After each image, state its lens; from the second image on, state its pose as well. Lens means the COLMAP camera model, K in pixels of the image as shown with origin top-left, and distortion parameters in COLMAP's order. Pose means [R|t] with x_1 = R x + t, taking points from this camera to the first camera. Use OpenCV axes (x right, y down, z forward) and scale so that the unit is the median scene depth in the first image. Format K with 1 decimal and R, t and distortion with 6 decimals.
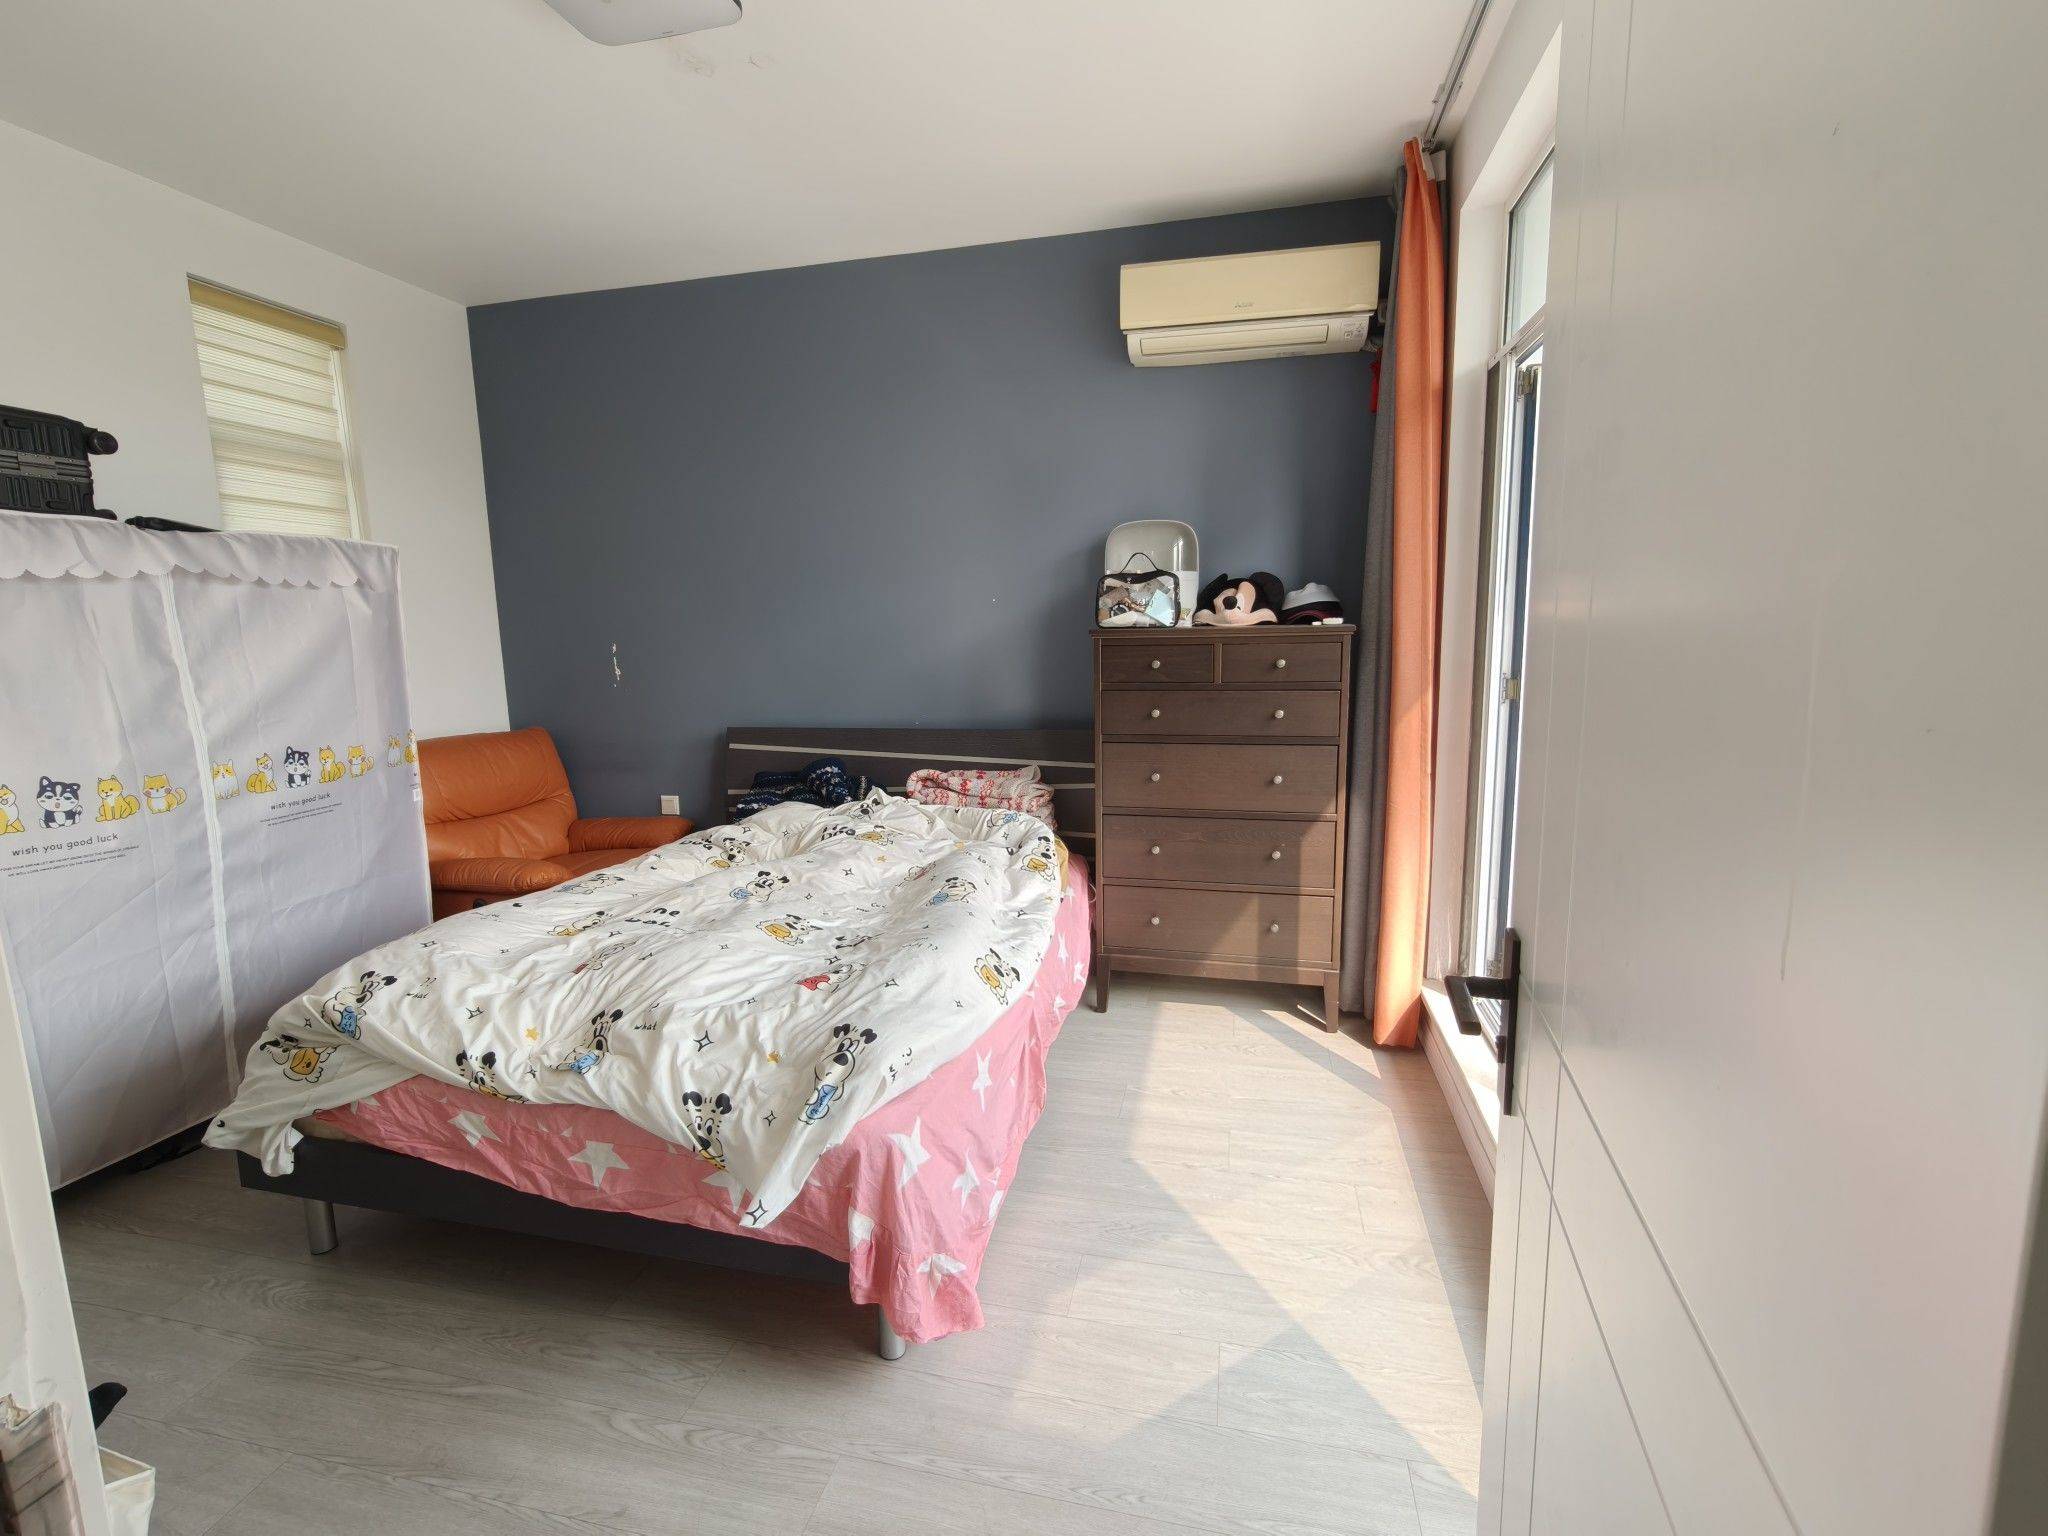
lens RADIAL K [[920.9, 0, 1018.2], [0, 920.9, 761.8], [0, 0, 1]] dist [-0.003001, 0.001270]
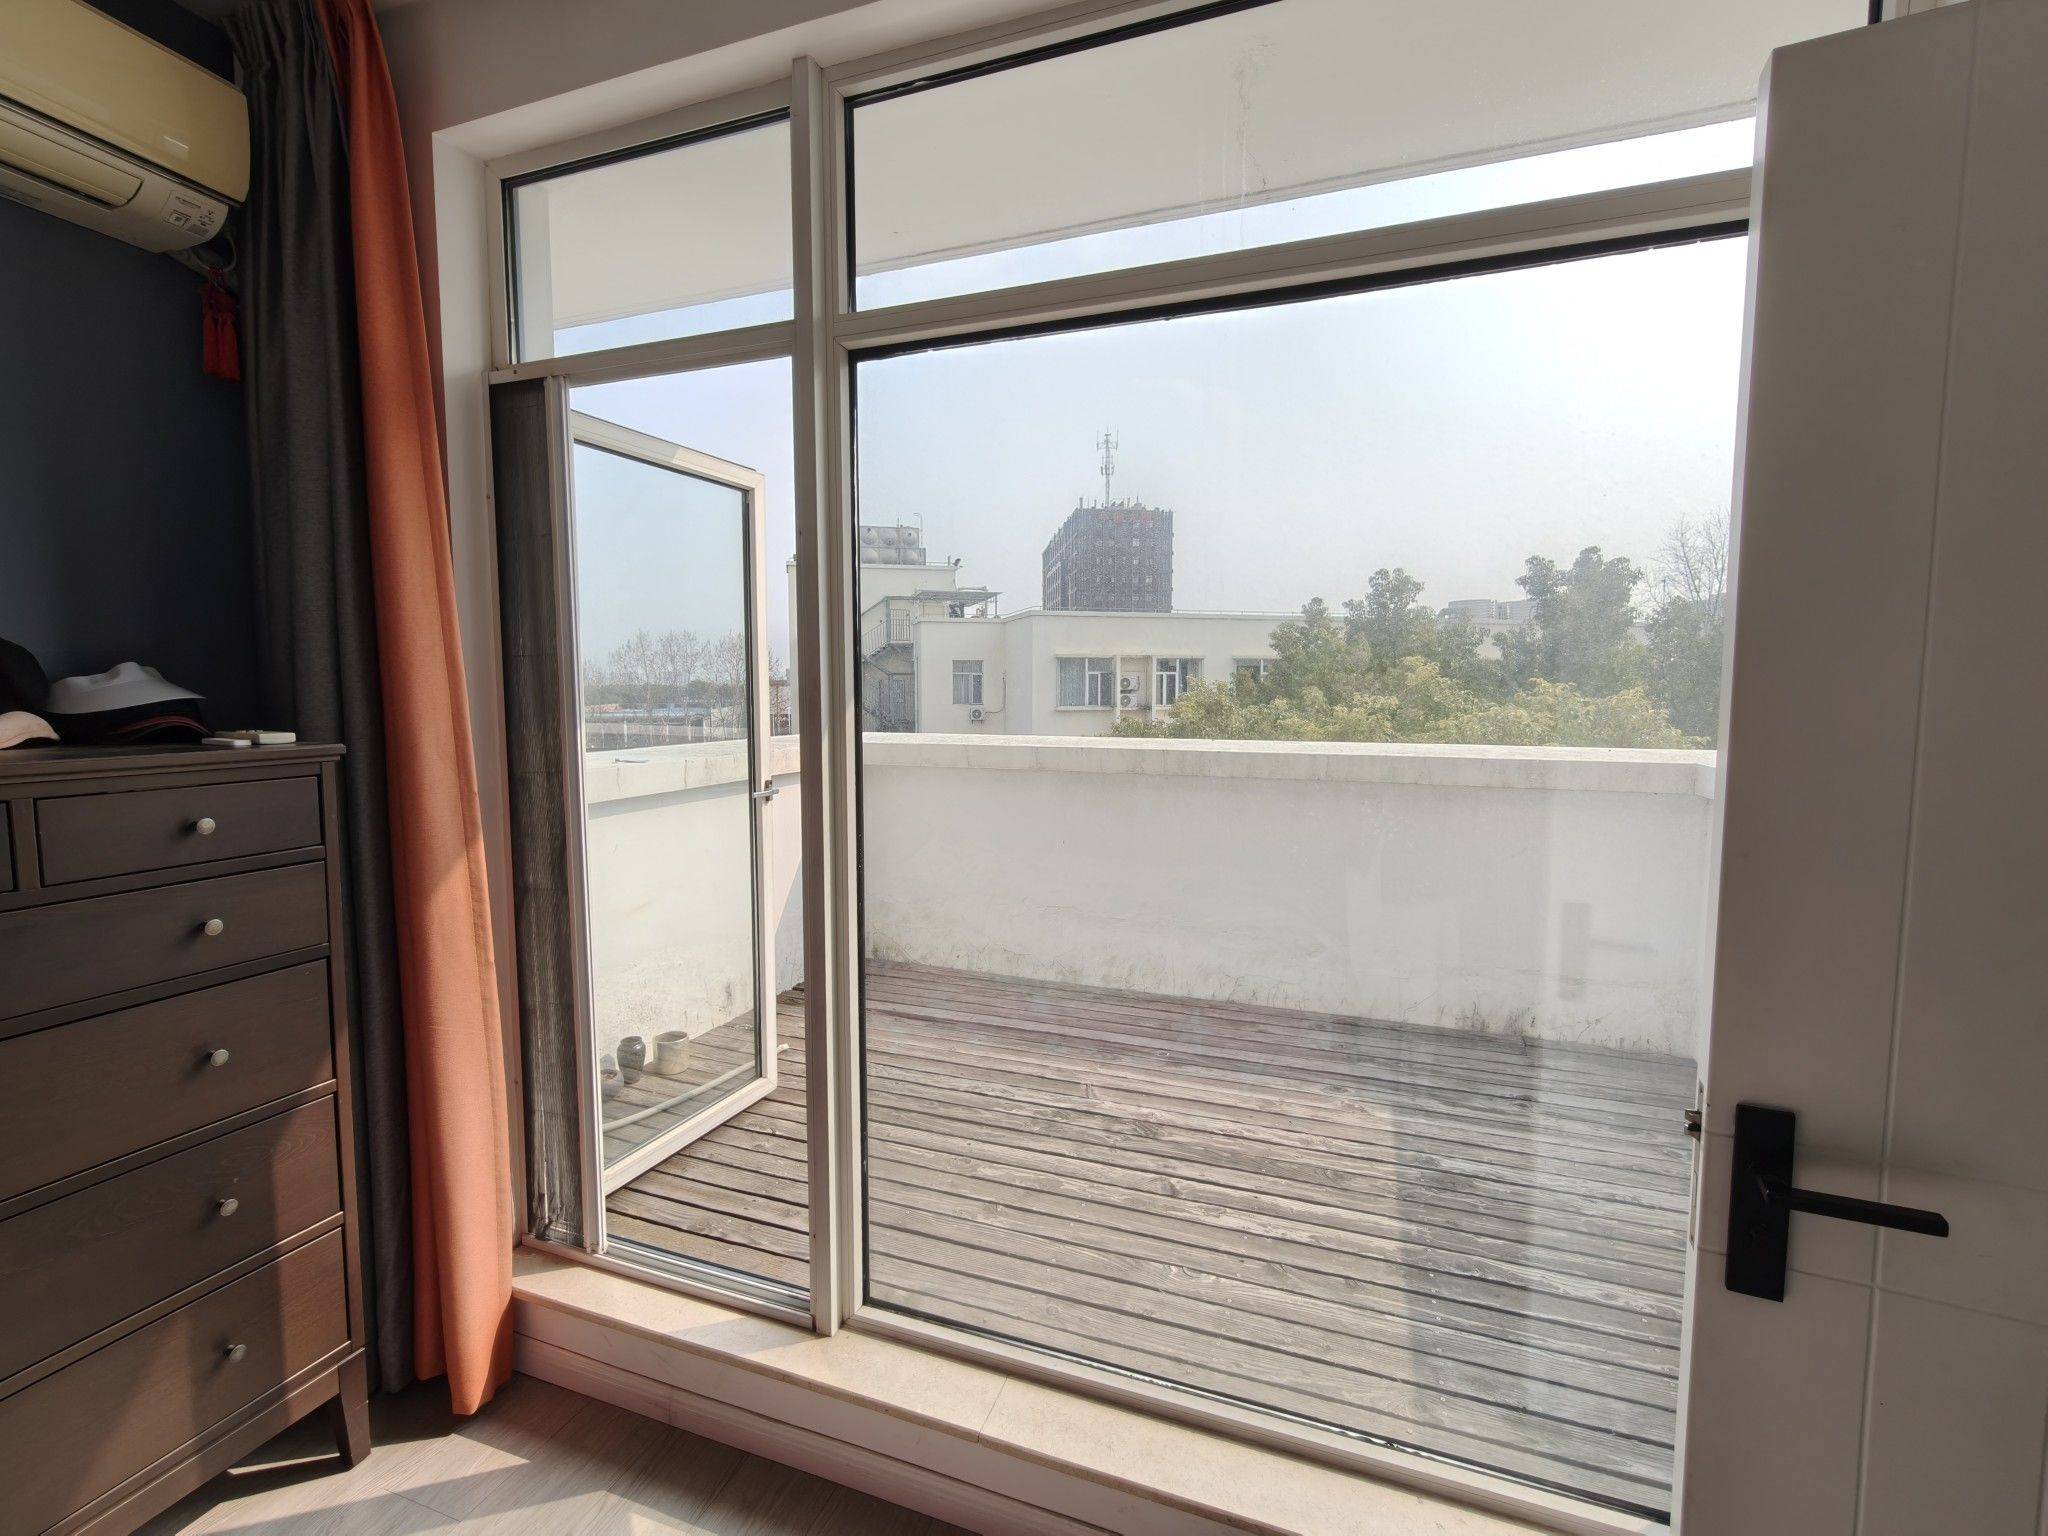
lens RADIAL K [[920.9, 0, 1026.9], [0, 920.9, 764.0], [0, 0, 1]] dist [-0.003001, 0.001270]
pose [[0.114373, -0.057821, 0.991754, -0.160397], [0.145443, 0.988523, 0.040860, -0.101097], [-0.982733, 0.139570, 0.121470, 0.528629]]
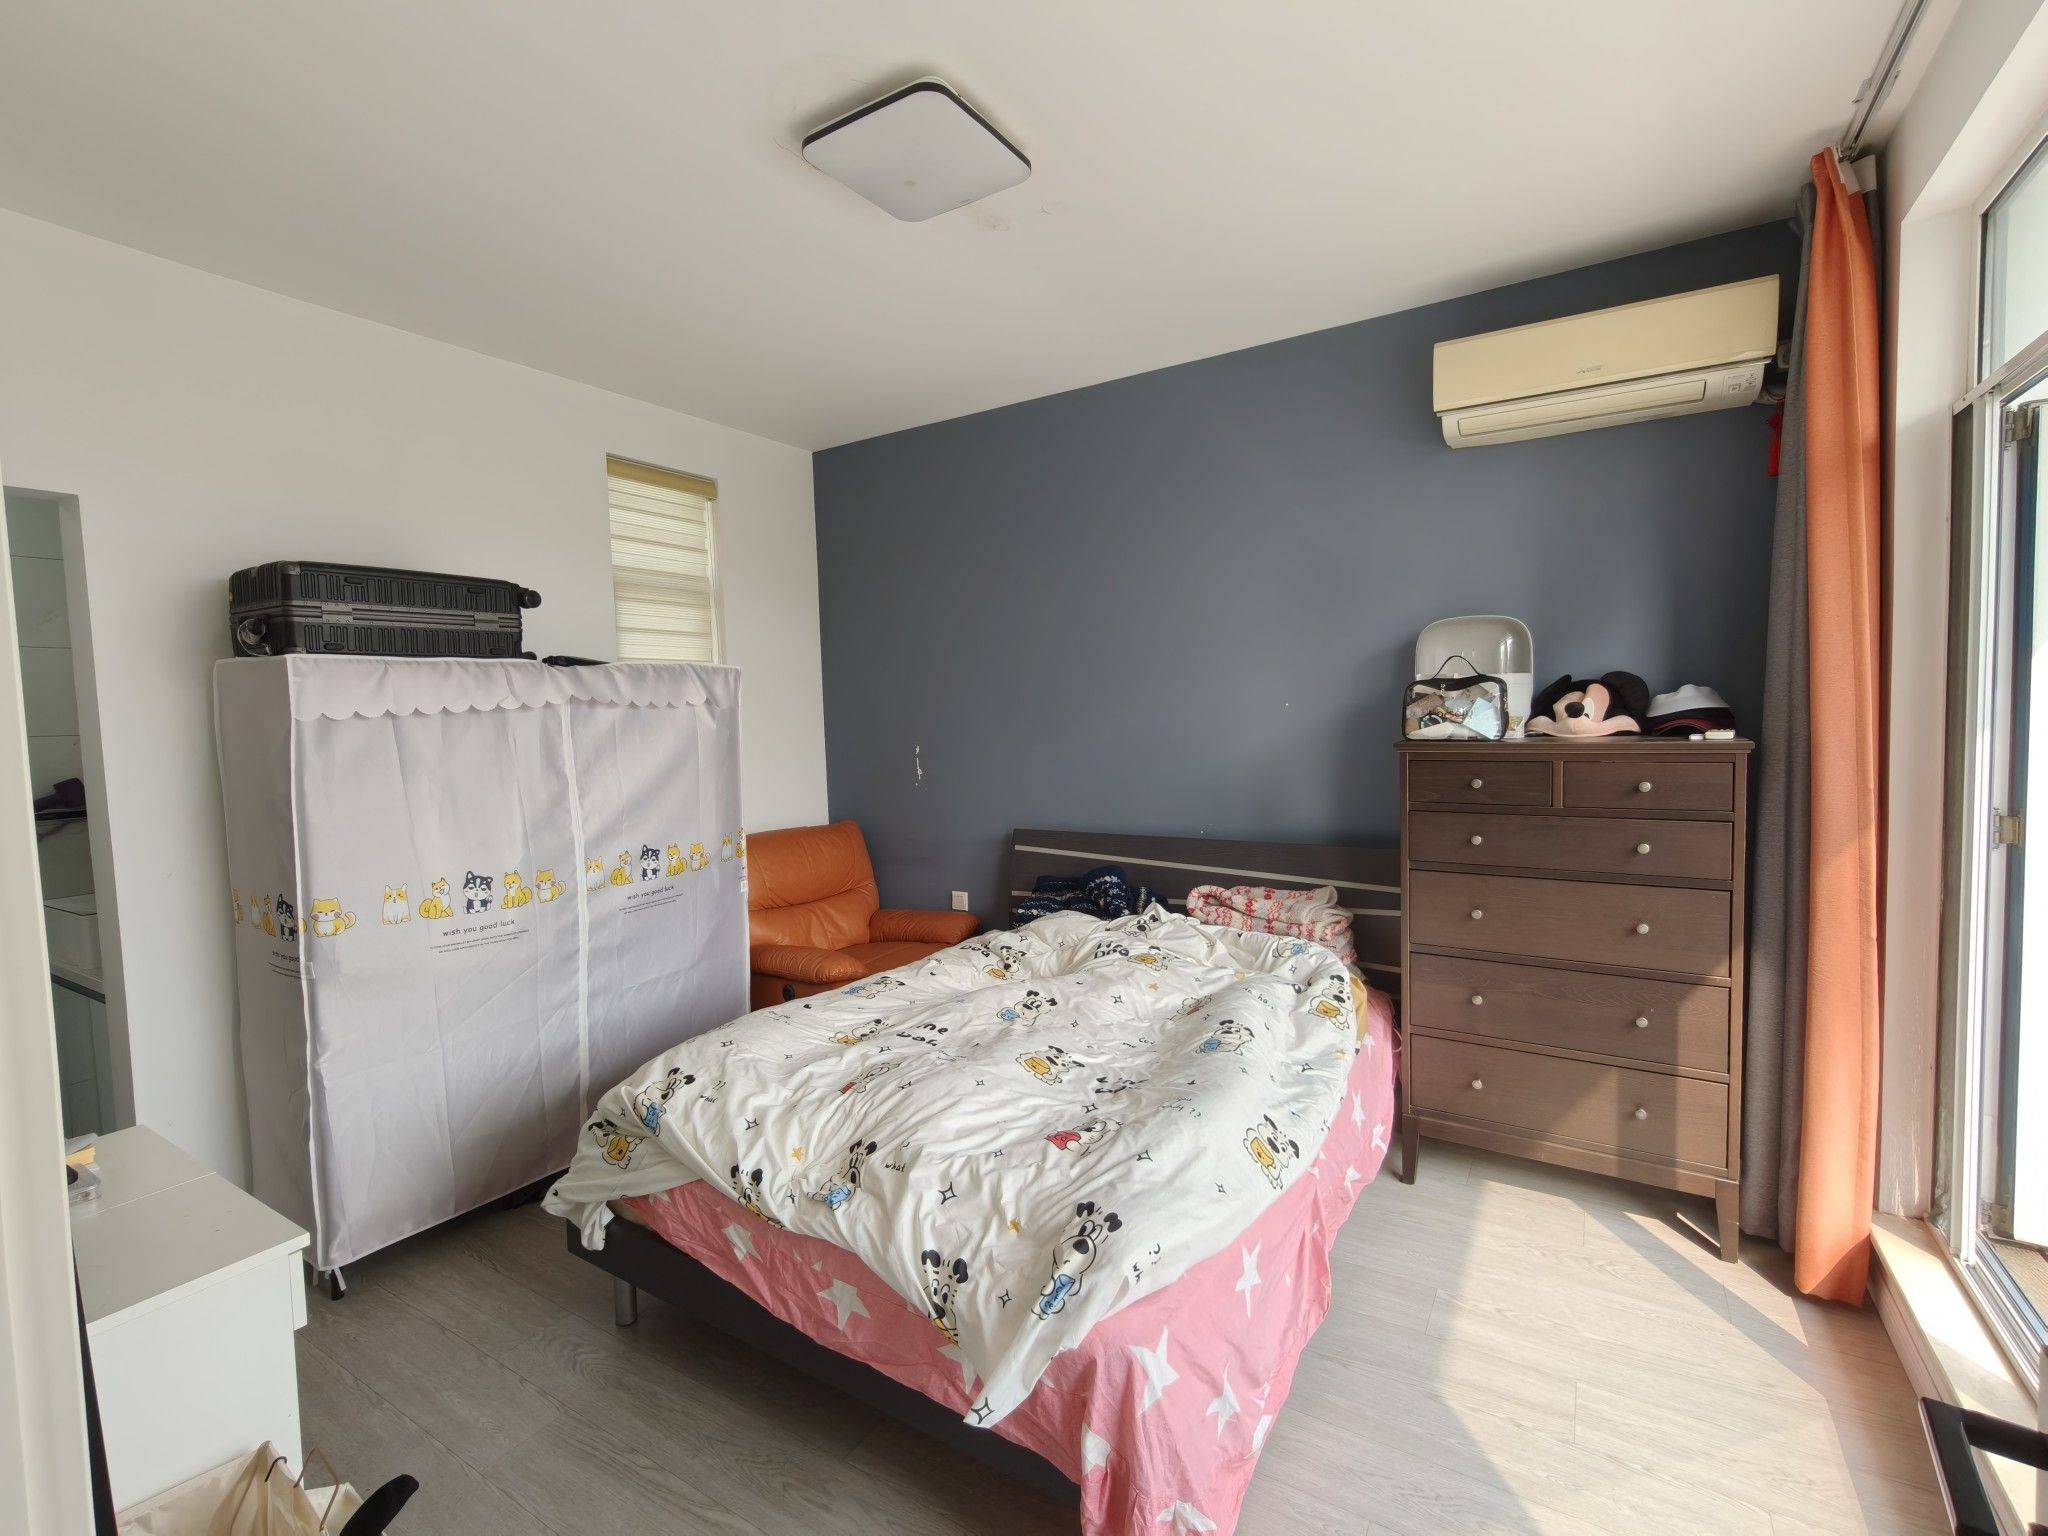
lens RADIAL K [[920.9, 0, 1018.0], [0, 920.9, 762.2], [0, 0, 1]] dist [-0.003001, 0.001270]
pose [[0.946685, 0.010612, -0.321986, 0.021546], [-0.036718, 0.996499, -0.075116, -0.049559], [0.320061, 0.082934, 0.943760, 0.049425]]
